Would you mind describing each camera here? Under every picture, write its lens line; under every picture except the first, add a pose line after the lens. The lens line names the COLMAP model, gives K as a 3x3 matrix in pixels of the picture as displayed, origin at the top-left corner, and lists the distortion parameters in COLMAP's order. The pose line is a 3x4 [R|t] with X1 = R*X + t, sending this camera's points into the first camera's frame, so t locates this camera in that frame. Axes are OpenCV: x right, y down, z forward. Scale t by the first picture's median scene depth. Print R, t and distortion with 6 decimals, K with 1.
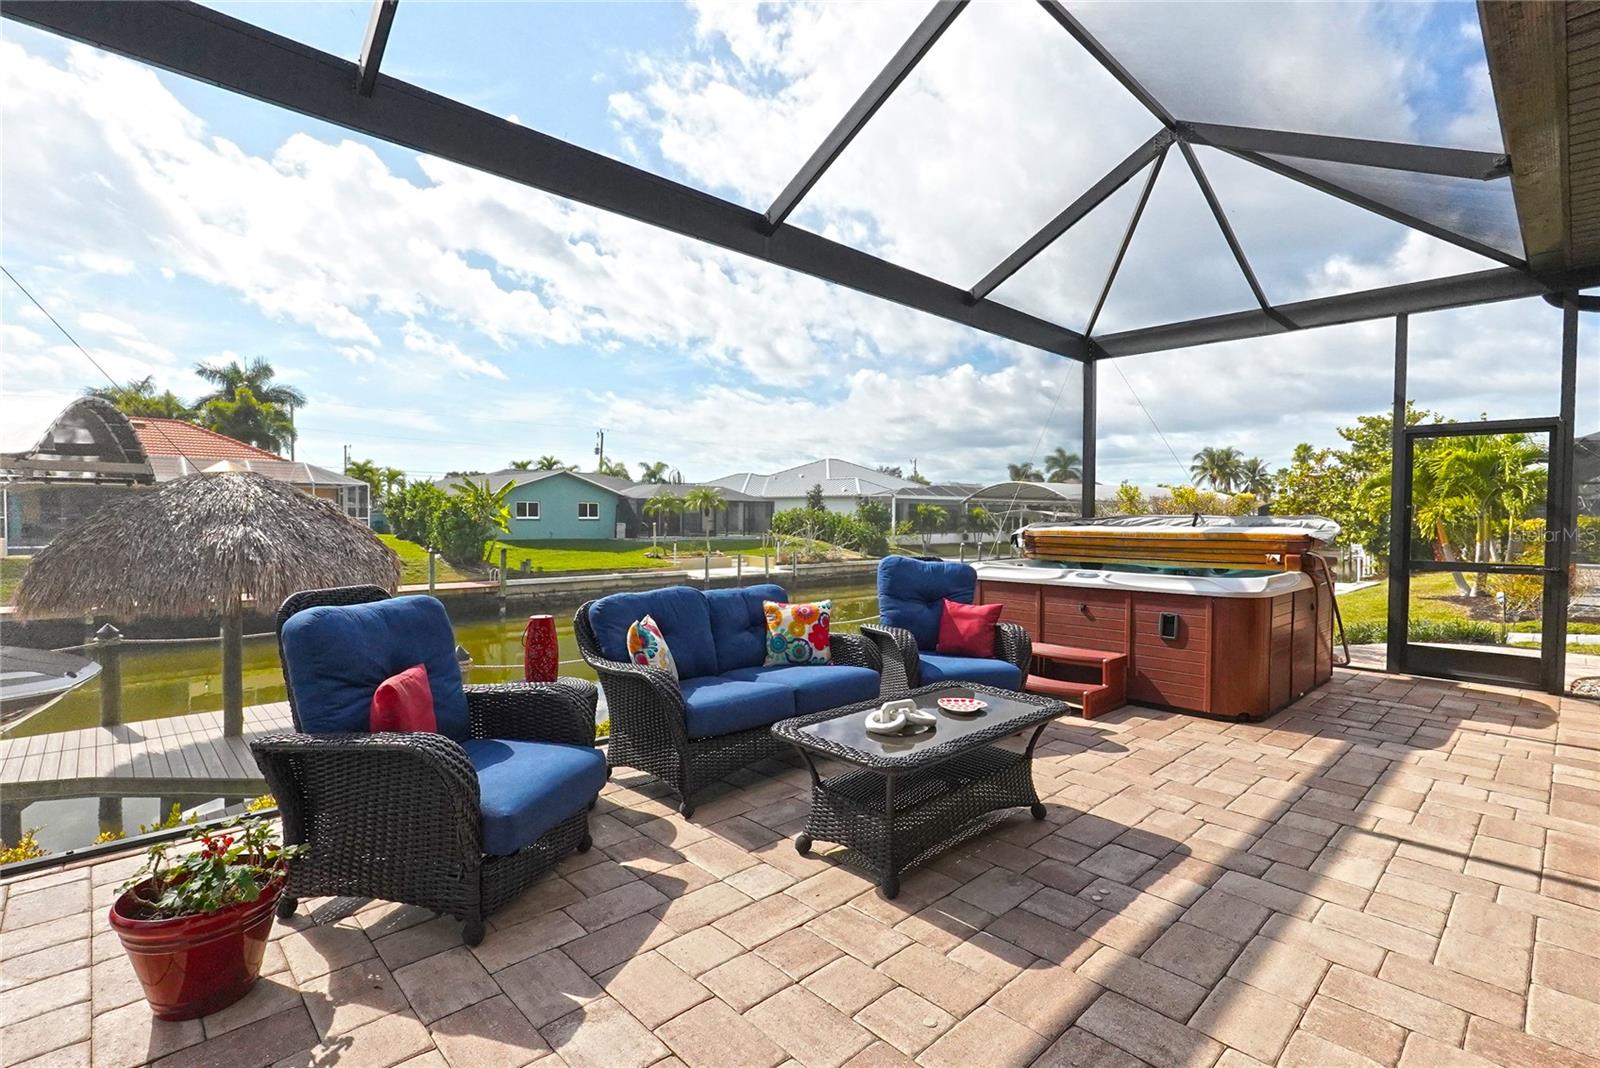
lens RADIAL K [[733.7, 0, 833.7], [0, 733.7, 552.1], [0, 0, 1]] dist [-0.021226, 0.007374]
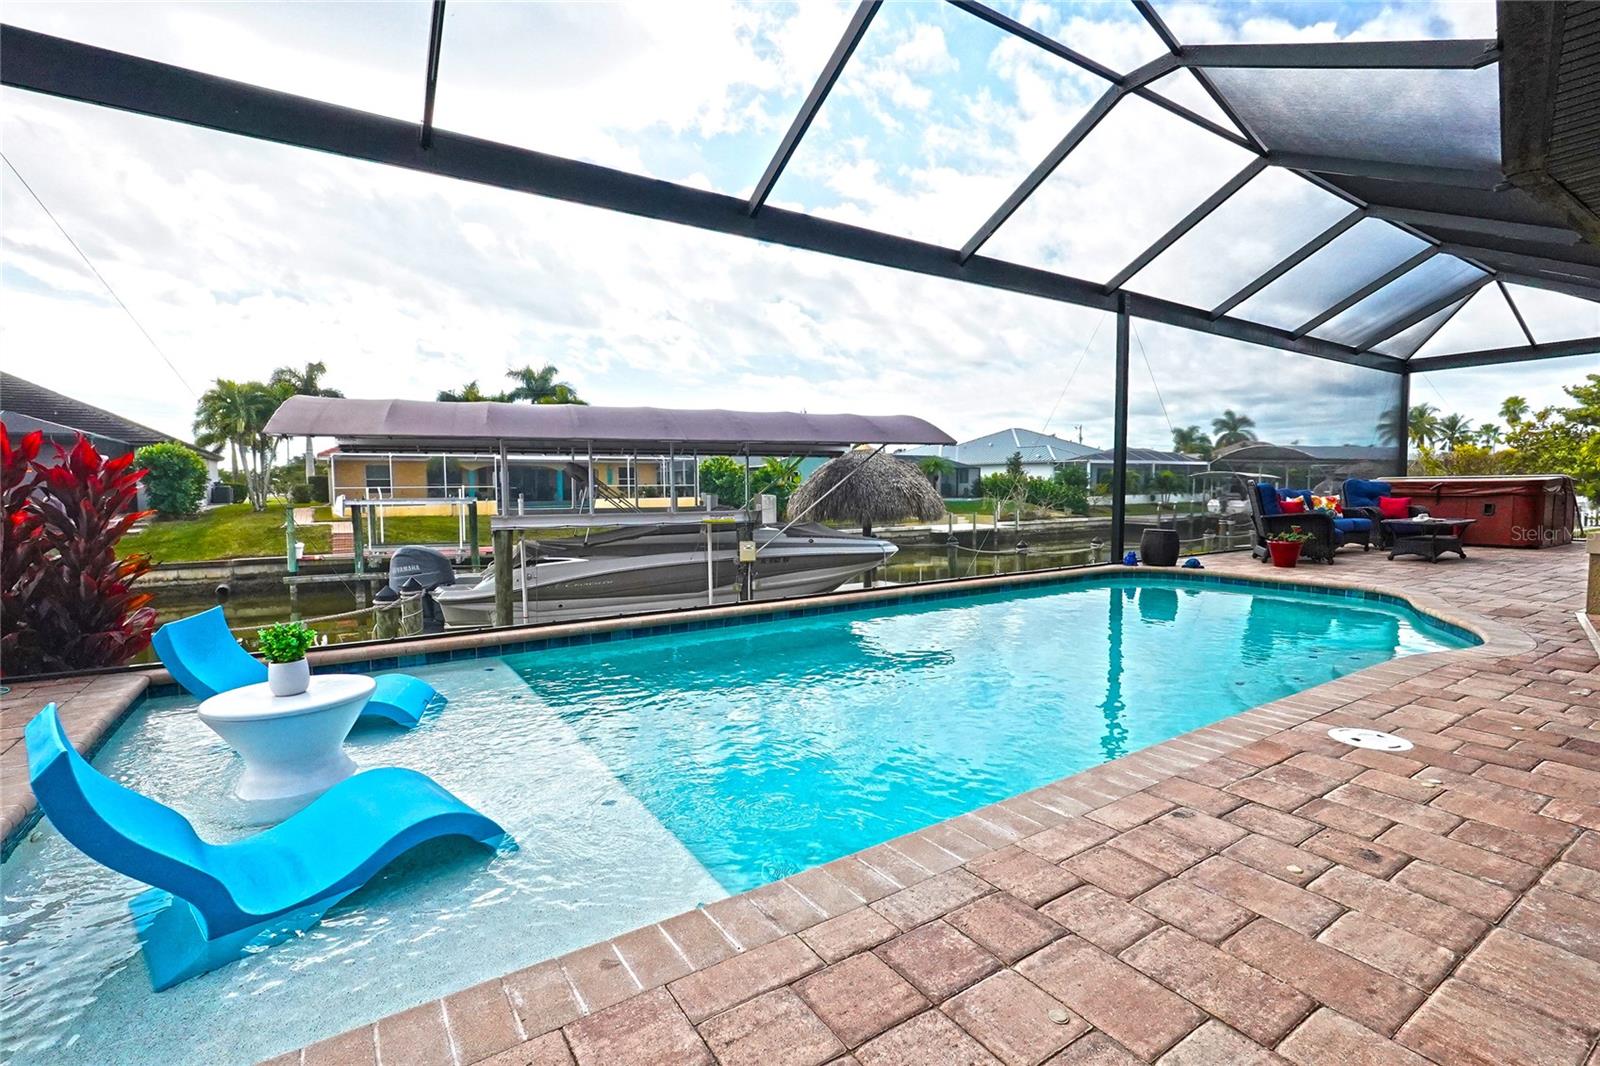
lens RADIAL K [[733.7, 0, 828.8], [0, 733.7, 543.1], [0, 0, 1]] dist [-0.021226, 0.007374]
pose [[0.983919, -0.002201, -0.178604, -0.111267], [0.007221, 0.999597, 0.027463, 0.013312], [0.178471, -0.028311, 0.983538, -0.150763]]
